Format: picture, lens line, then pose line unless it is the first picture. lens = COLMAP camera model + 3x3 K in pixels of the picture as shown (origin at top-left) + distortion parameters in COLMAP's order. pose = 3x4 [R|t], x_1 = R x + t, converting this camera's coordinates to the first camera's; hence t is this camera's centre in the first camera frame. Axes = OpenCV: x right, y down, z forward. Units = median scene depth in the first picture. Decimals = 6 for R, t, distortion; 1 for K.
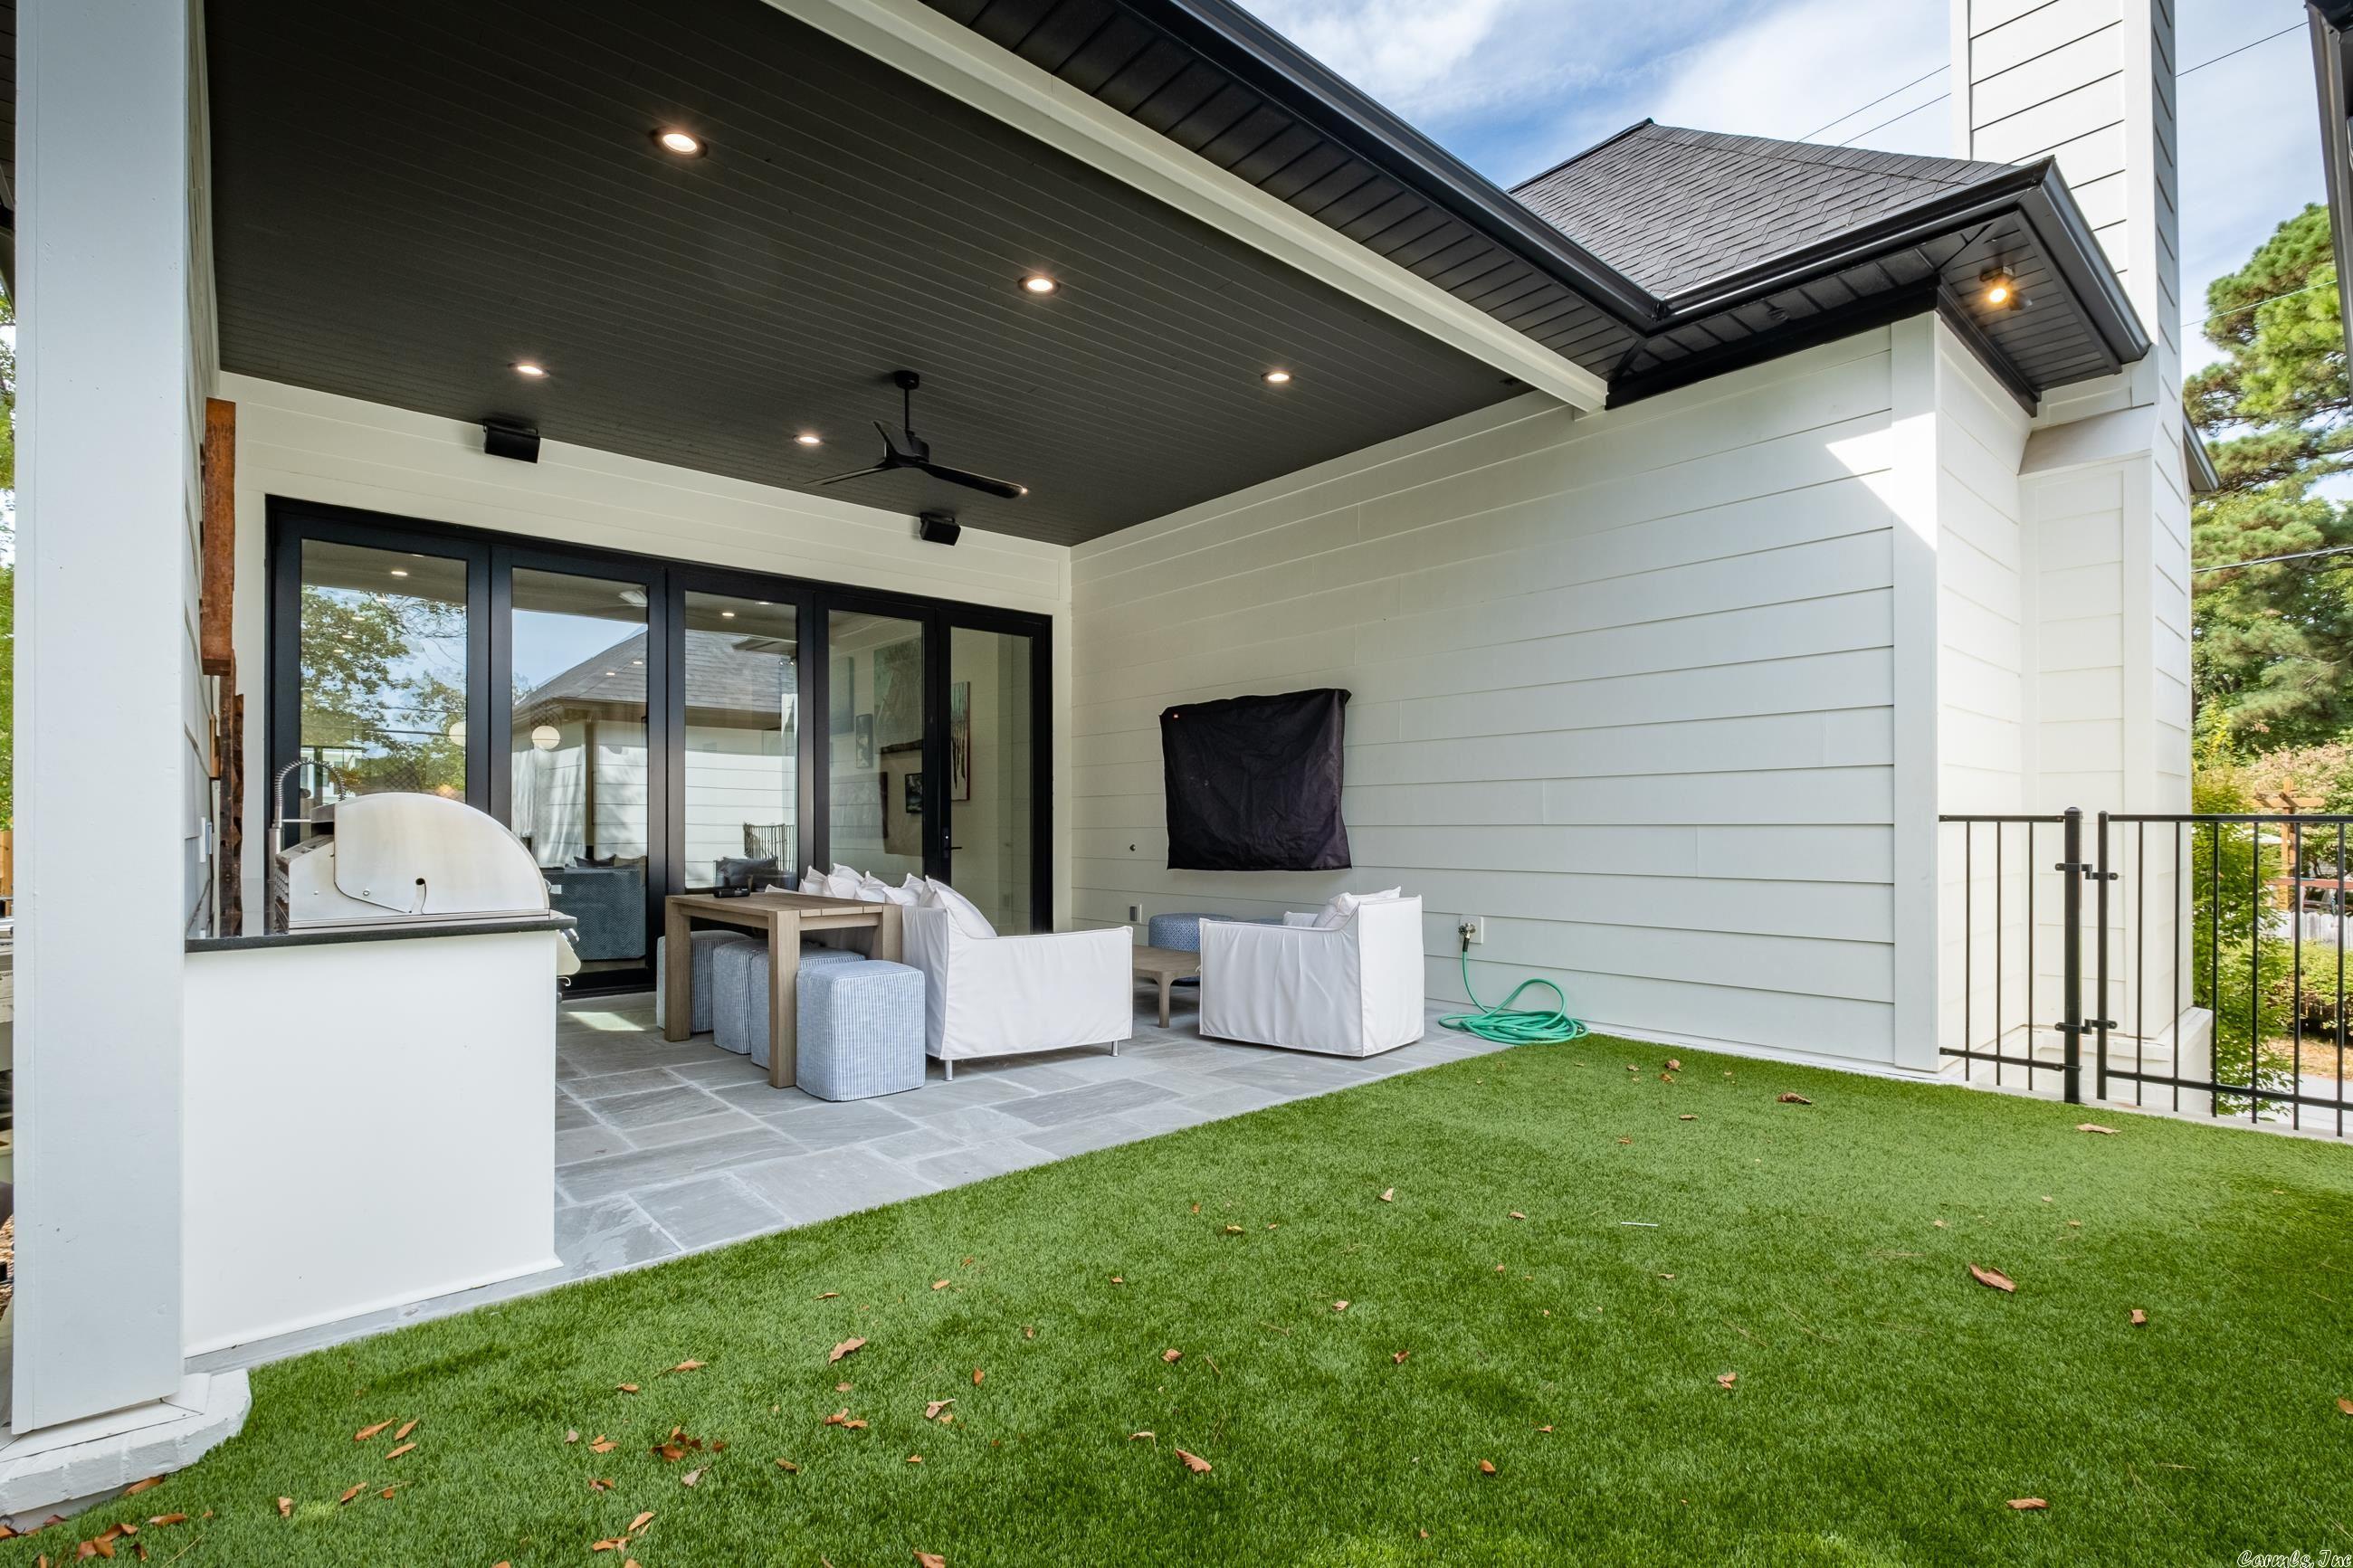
lens RADIAL K [[1061.0, 0, 1184.0], [0, 1061.0, 814.1], [0, 0, 1]] dist [0.000969, 0.000062]
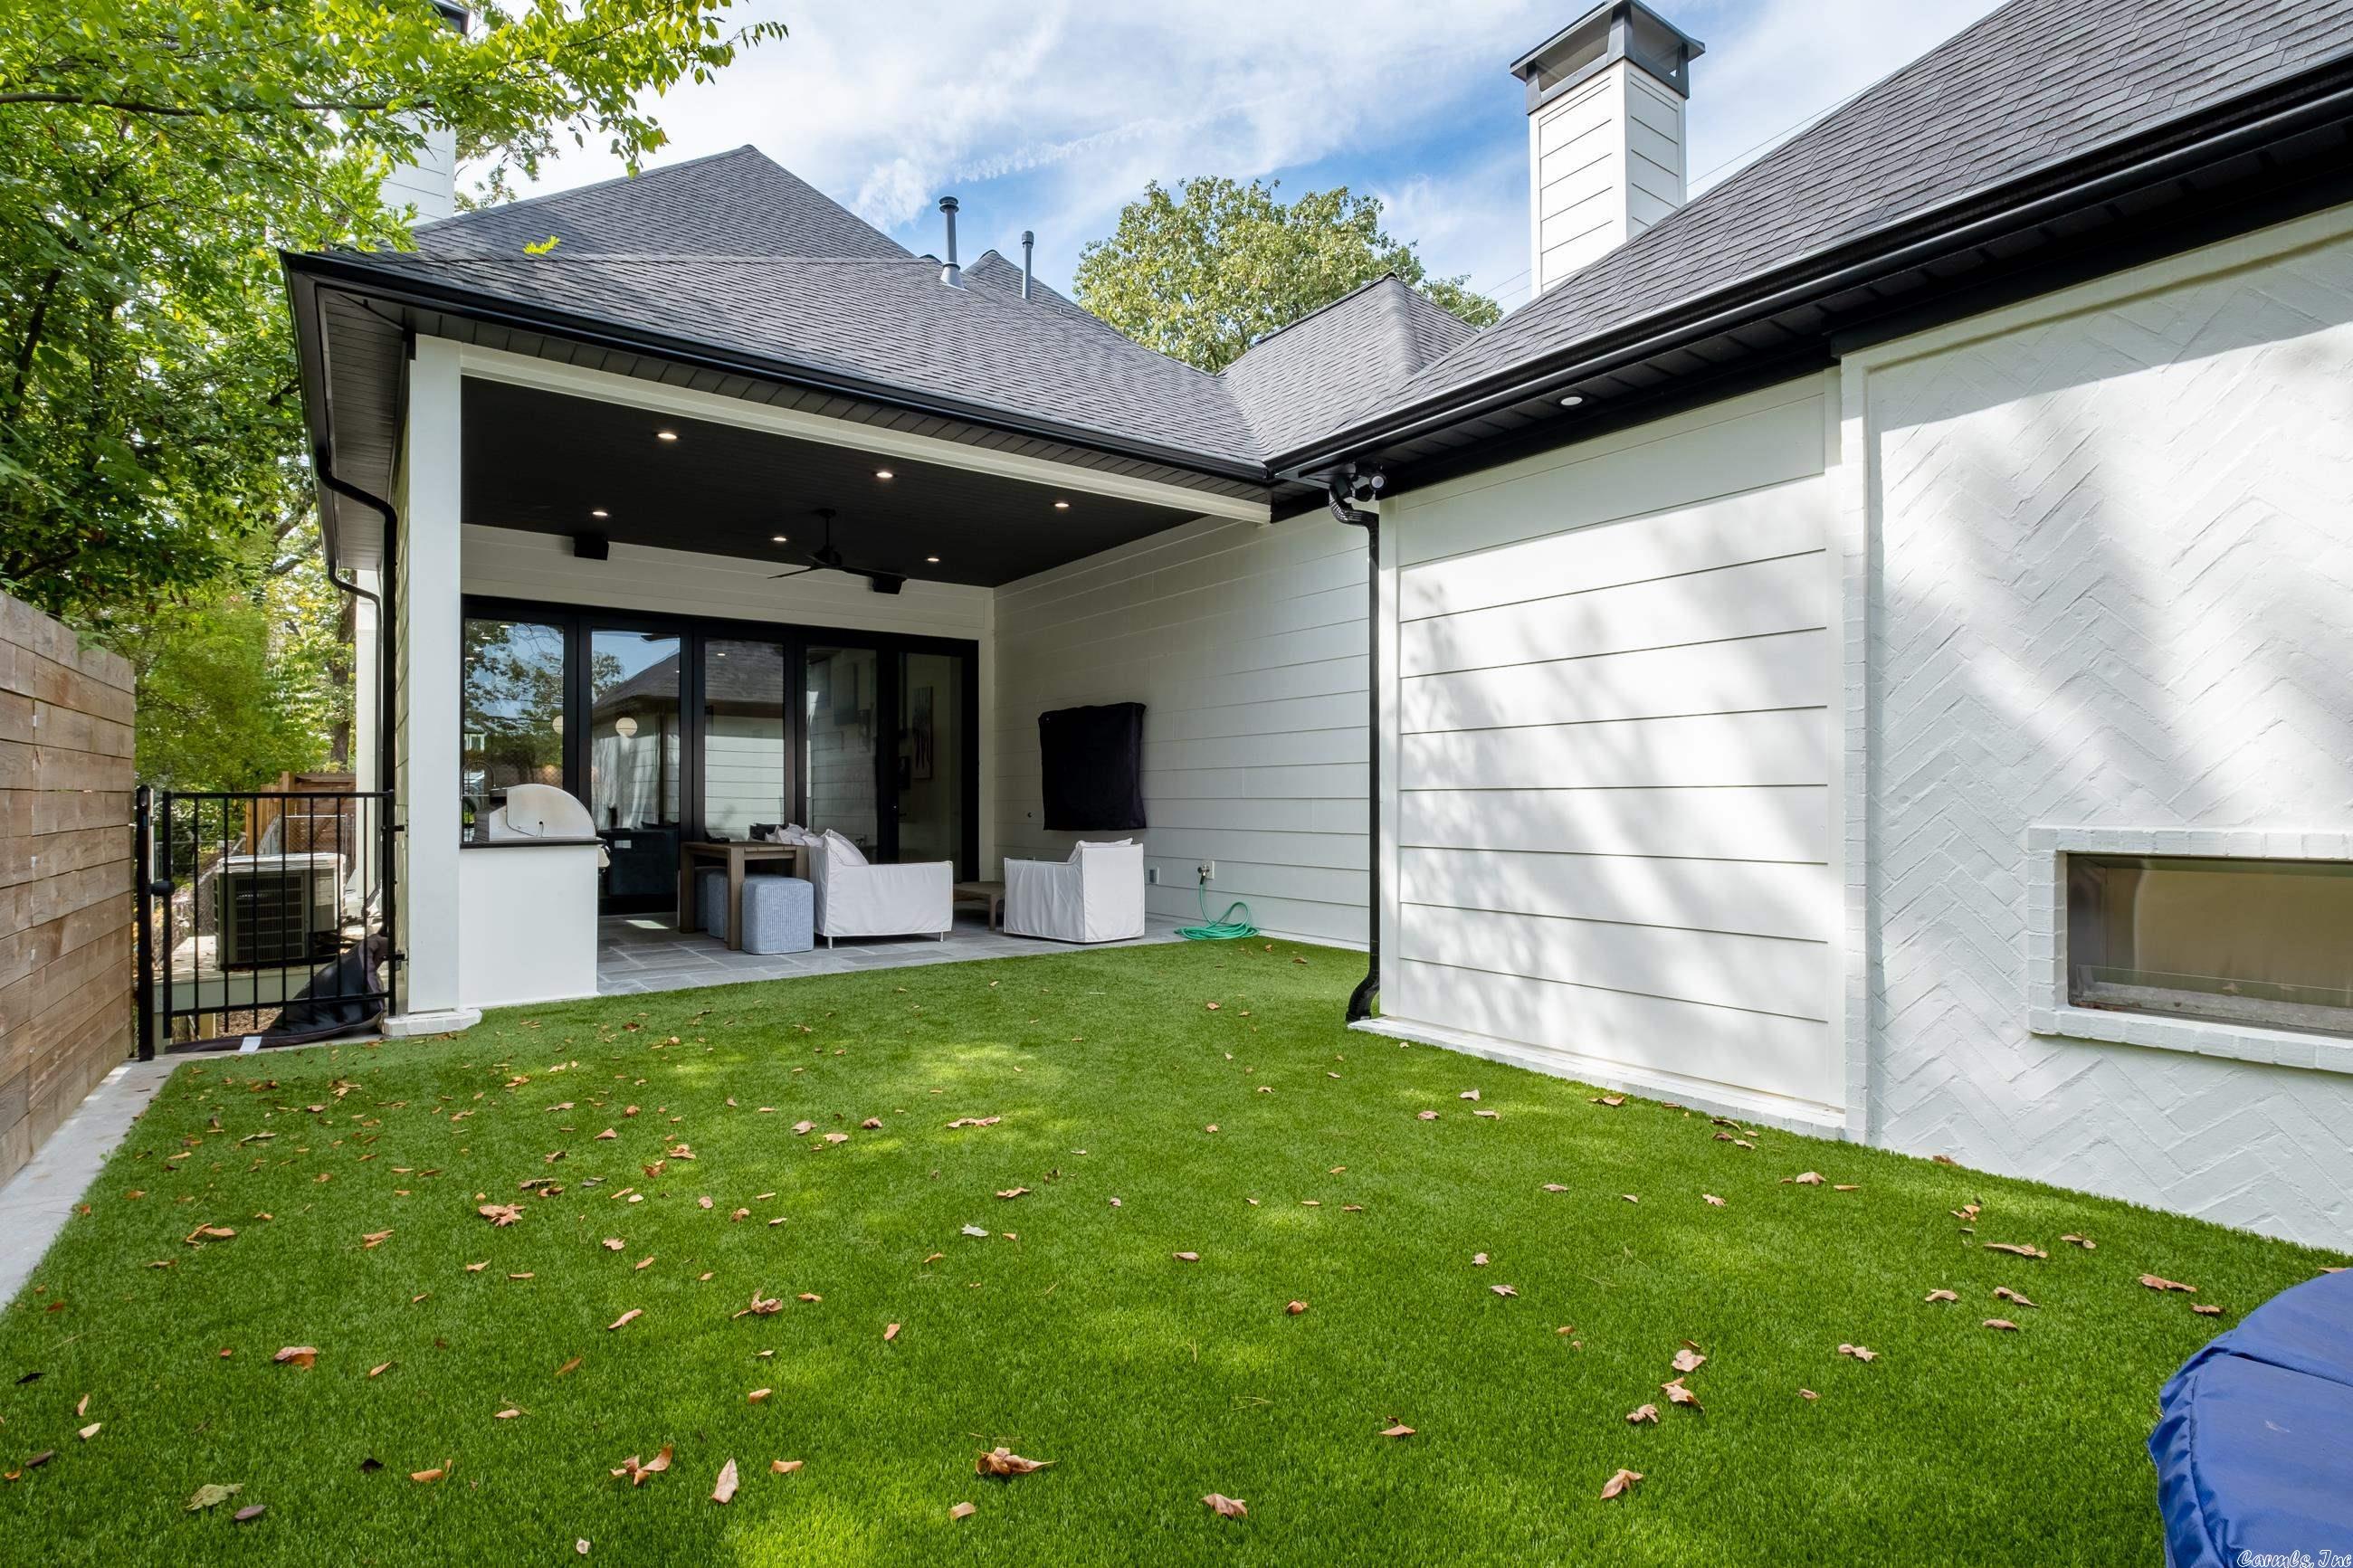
lens RADIAL K [[1130.7, 0, 1176.5], [0, 1130.7, 784.0], [0, 0, 1]] dist [-0.000342, 0.000072]
pose [[0.994936, -0.002105, -0.100484, 0.344257], [0.001779, 0.999993, -0.003331, -0.003951], [0.100490, 0.003136, 0.994933, -0.497849]]
